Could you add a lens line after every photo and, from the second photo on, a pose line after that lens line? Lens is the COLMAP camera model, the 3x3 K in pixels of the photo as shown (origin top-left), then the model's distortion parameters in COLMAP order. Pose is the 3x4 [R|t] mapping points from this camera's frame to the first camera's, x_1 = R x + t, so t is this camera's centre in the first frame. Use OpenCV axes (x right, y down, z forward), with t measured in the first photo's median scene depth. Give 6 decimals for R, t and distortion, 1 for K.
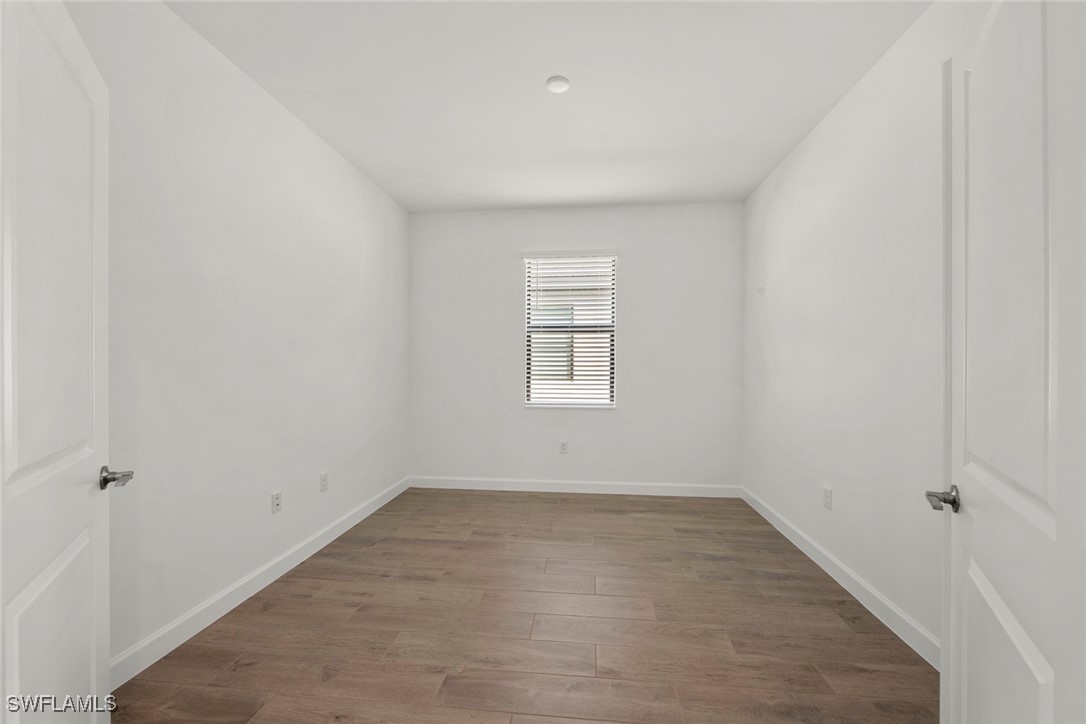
lens RADIAL K [[428.8, 0, 543.0], [0, 428.8, 362.0], [0, 0, 1]] dist [0.000906, -0.000009]
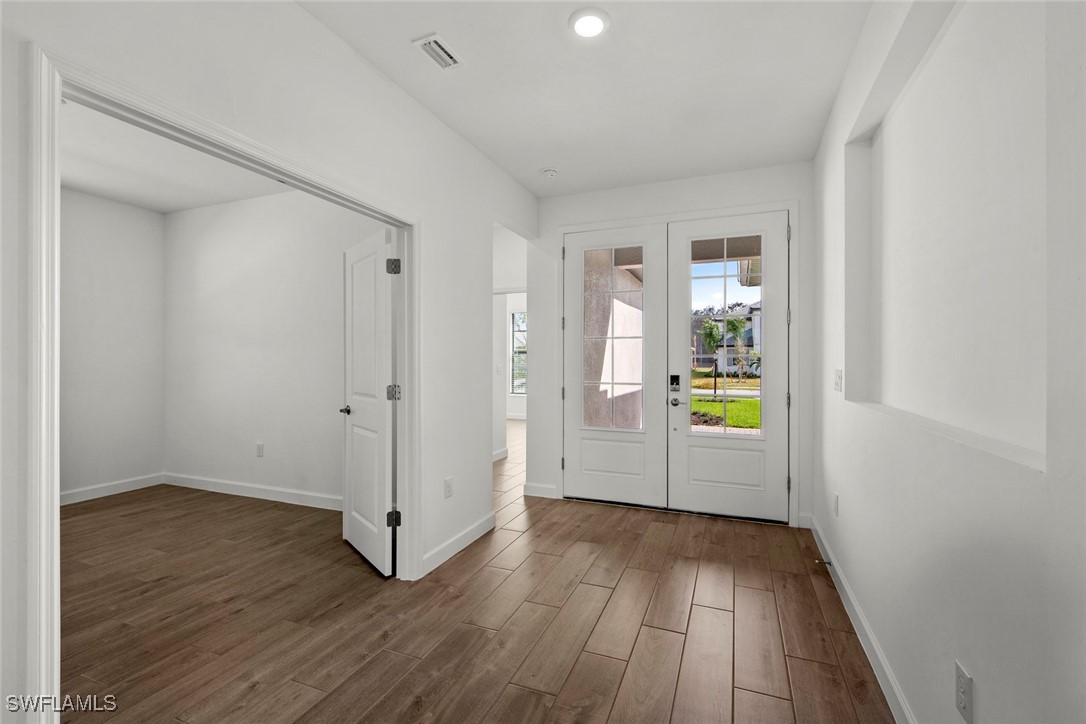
lens RADIAL K [[470.2, 0, 545.6], [0, 470.2, 359.1], [0, 0, 1]] dist [0.000764, 0.000041]
pose [[0.281274, -0.001849, 0.959626, -0.756850], [0.000101, 0.999998, 0.001897, -0.012050], [-0.959627, -0.000437, 0.281274, -0.516820]]
